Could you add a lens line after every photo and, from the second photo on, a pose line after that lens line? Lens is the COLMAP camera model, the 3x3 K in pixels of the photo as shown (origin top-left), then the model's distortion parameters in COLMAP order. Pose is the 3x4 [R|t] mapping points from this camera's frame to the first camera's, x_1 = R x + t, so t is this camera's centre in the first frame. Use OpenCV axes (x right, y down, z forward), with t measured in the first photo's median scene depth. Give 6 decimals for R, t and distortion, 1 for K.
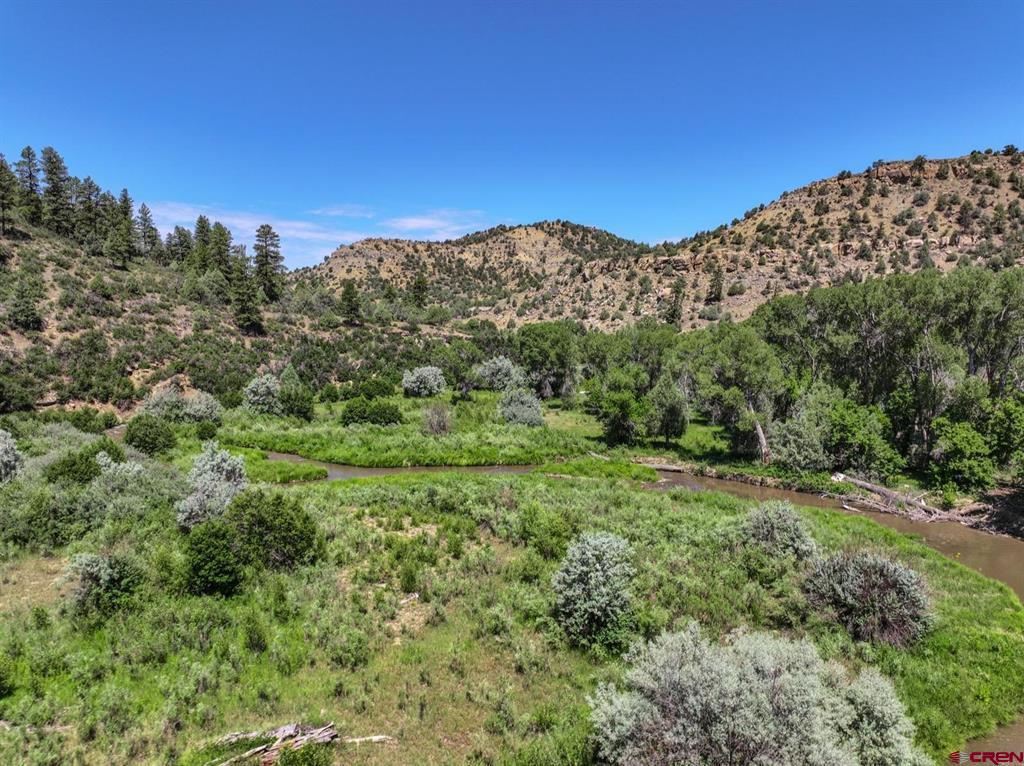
lens RADIAL K [[718.7, 0, 516.2], [0, 718.7, 380.8], [0, 0, 1]] dist [-0.002559, 0.019365]
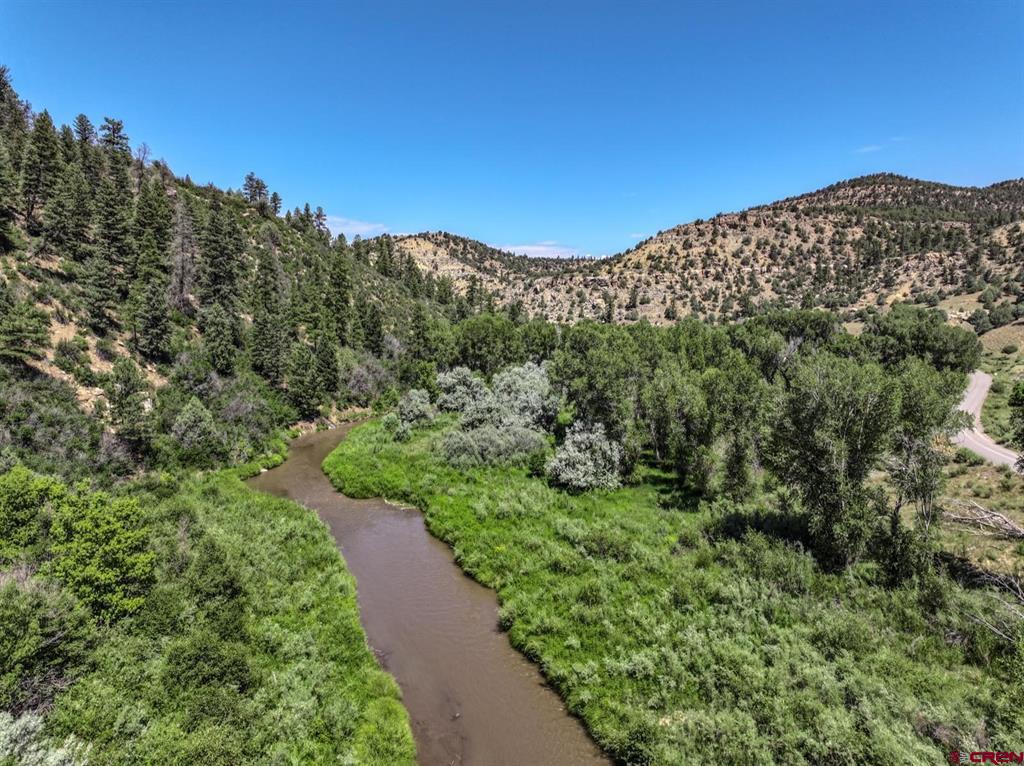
lens RADIAL K [[718.7, 0, 515.9], [0, 718.7, 382.0], [0, 0, 1]] dist [-0.002559, 0.019365]
pose [[0.969266, -0.029975, 0.244182, -0.312338], [0.028758, 0.999550, 0.008551, 0.024269], [-0.244329, -0.001266, 0.969692, -0.385737]]
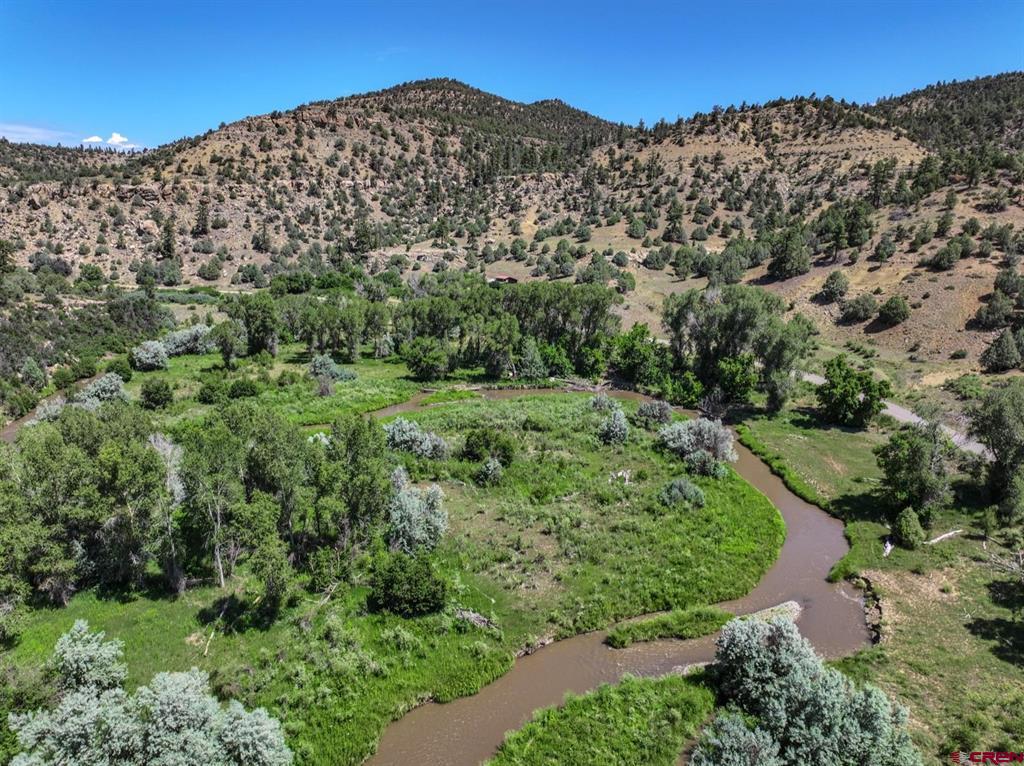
lens RADIAL K [[718.7, 0, 515.8], [0, 718.7, 381.3], [0, 0, 1]] dist [-0.002559, 0.019365]
pose [[0.656452, -0.168073, 0.735407, -0.222464], [0.062567, 0.983636, 0.168954, -0.042690], [-0.751769, -0.064898, 0.656225, -0.066021]]
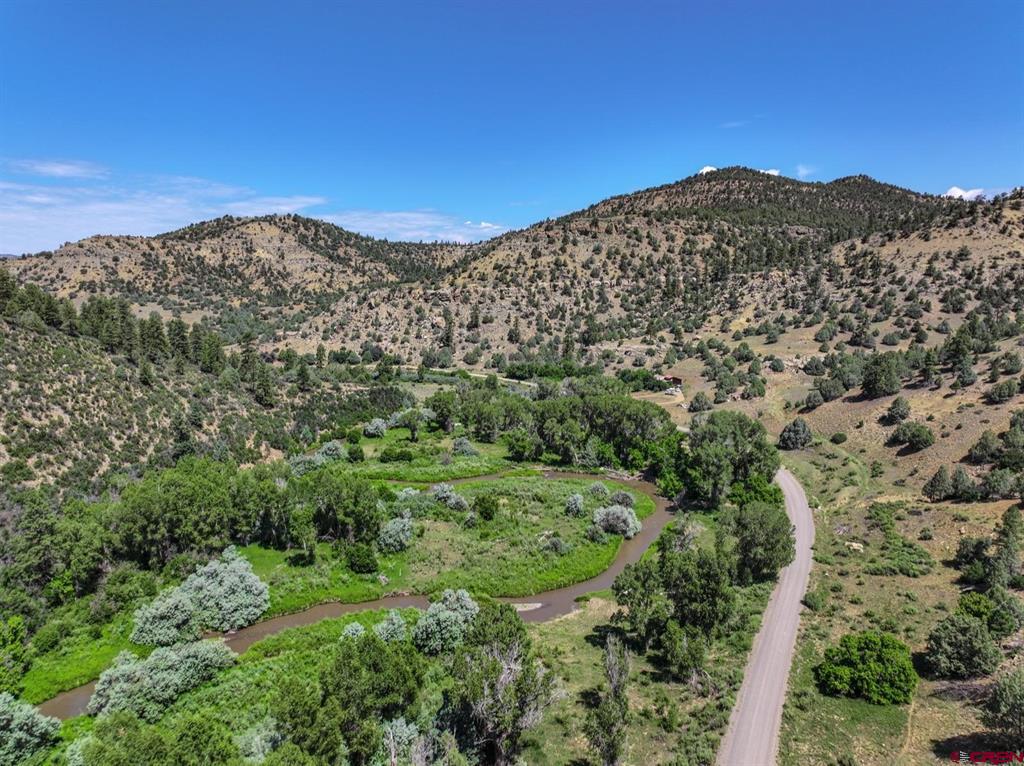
lens RADIAL K [[718.7, 0, 516.4], [0, 718.7, 380.7], [0, 0, 1]] dist [-0.002559, 0.019365]
pose [[0.916033, -0.061442, 0.396368, -0.193048], [0.042231, 0.997479, 0.057022, -0.076844], [-0.398873, -0.035495, 0.916319, -0.296175]]
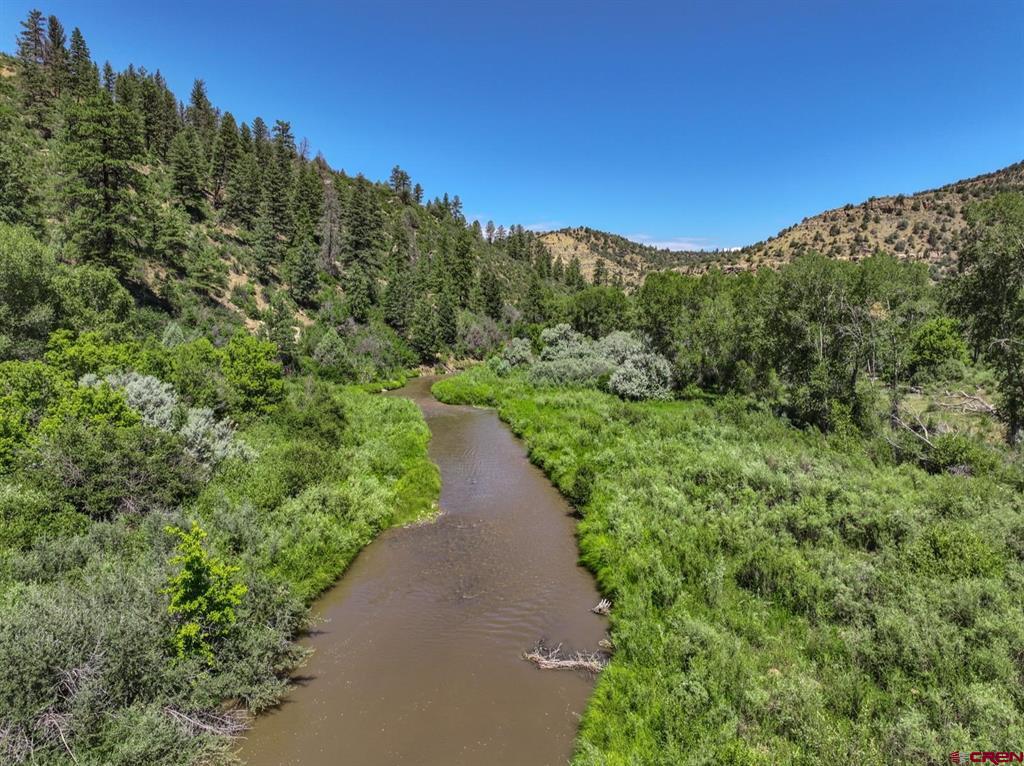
lens RADIAL K [[718.7, 0, 516.3], [0, 718.7, 382.1], [0, 0, 1]] dist [-0.002559, 0.019365]
pose [[0.998749, -0.010640, 0.048857, -0.297681], [0.010315, 0.999923, 0.006884, 0.047349], [-0.048927, -0.006371, 0.998782, -0.424351]]
